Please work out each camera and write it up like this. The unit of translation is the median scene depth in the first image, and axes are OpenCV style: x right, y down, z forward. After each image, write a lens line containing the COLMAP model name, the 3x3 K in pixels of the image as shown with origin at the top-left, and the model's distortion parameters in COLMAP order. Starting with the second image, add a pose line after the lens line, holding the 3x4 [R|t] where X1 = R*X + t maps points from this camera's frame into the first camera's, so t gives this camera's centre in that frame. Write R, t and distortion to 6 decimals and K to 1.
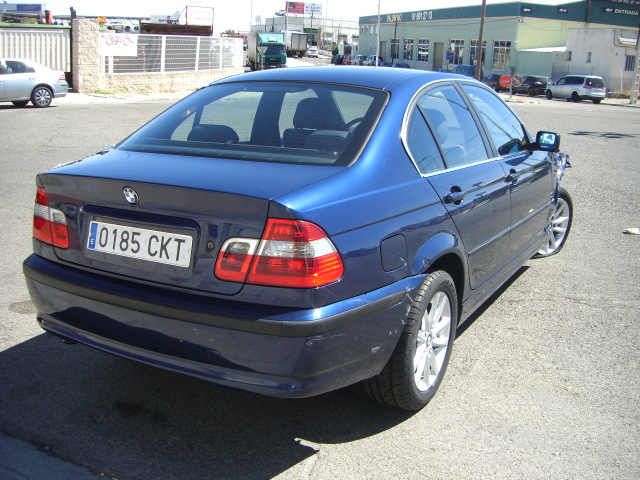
lens RADIAL K [[722.8, 0, 315.7], [0, 722.8, 244.6], [0, 0, 1]] dist [-0.142539, 0.000000]
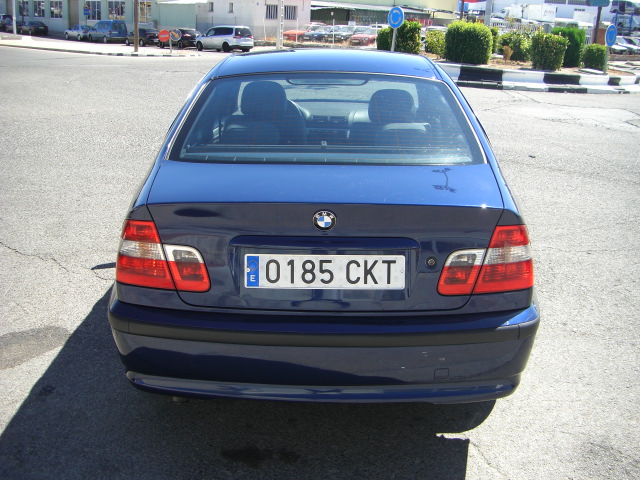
lens RADIAL K [[722.8, 0, 310.6], [0, 722.8, 252.2], [0, 0, 1]] dist [-0.142539, 0.000000]
pose [[0.872830, -0.154483, 0.462927, -0.642234], [0.119210, 0.987332, 0.104716, -0.115469], [-0.473240, -0.036213, 0.880189, 0.219627]]
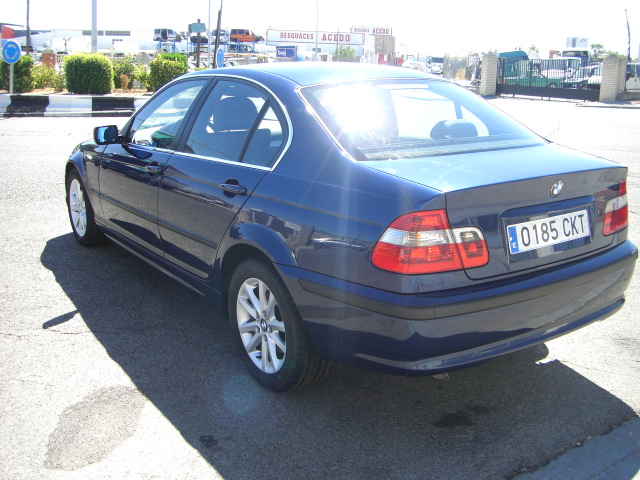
lens RADIAL K [[722.8, 0, 317.7], [0, 722.8, 240.3], [0, 0, 1]] dist [-0.142539, 0.000000]
pose [[0.408757, -0.236569, 0.881449, -1.297564], [0.223173, 0.962408, 0.154804, -0.225662], [-0.884936, 0.133438, 0.446187, 0.796194]]
